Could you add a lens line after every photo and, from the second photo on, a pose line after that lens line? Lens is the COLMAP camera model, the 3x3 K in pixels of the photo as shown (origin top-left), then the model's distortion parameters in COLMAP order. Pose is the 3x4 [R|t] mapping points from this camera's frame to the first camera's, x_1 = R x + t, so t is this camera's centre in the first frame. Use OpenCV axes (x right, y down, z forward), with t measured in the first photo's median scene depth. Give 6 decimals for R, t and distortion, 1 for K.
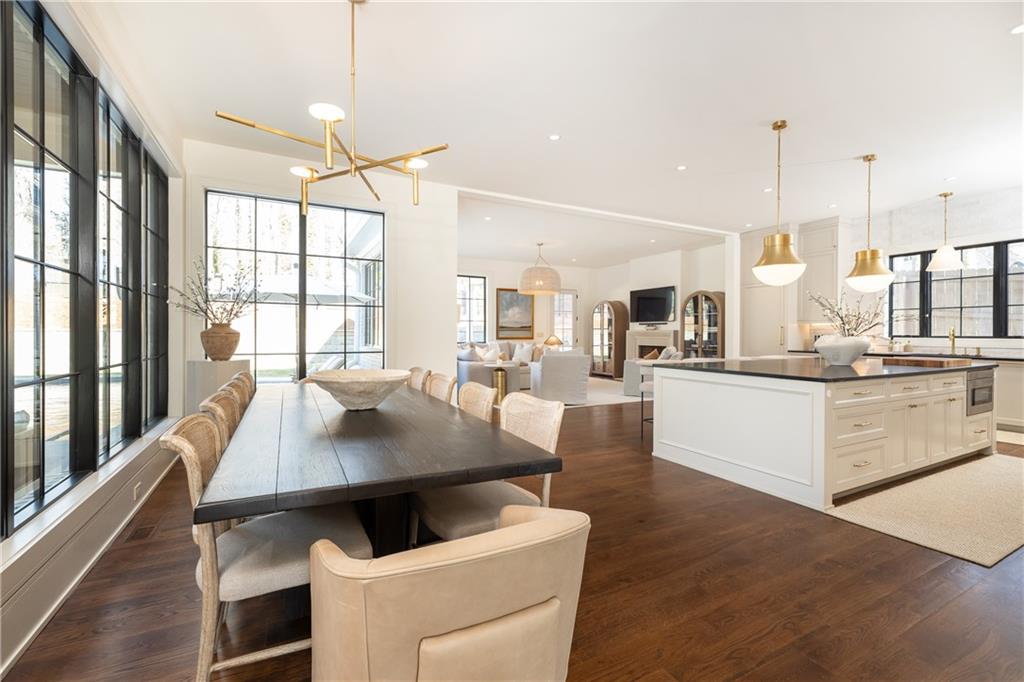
lens RADIAL K [[437.5, 0, 512.2], [0, 437.5, 335.8], [0, 0, 1]] dist [0.003803, 0.000470]
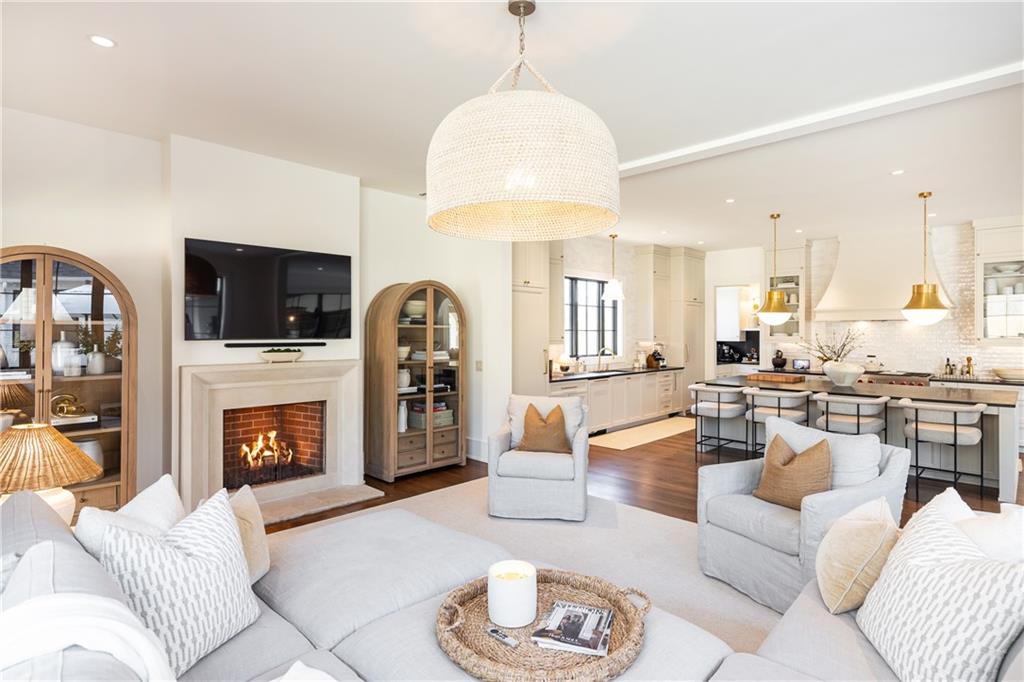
lens RADIAL K [[530.4, 0, 513.8], [0, 530.4, 335.4], [0, 0, 1]] dist [-0.001939, 0.000044]
pose [[-0.322720, -0.005803, 0.946477, -0.277393], [0.007260, 0.999937, 0.008606, -0.063253], [-0.946467, 0.009648, -0.322657, 1.617141]]
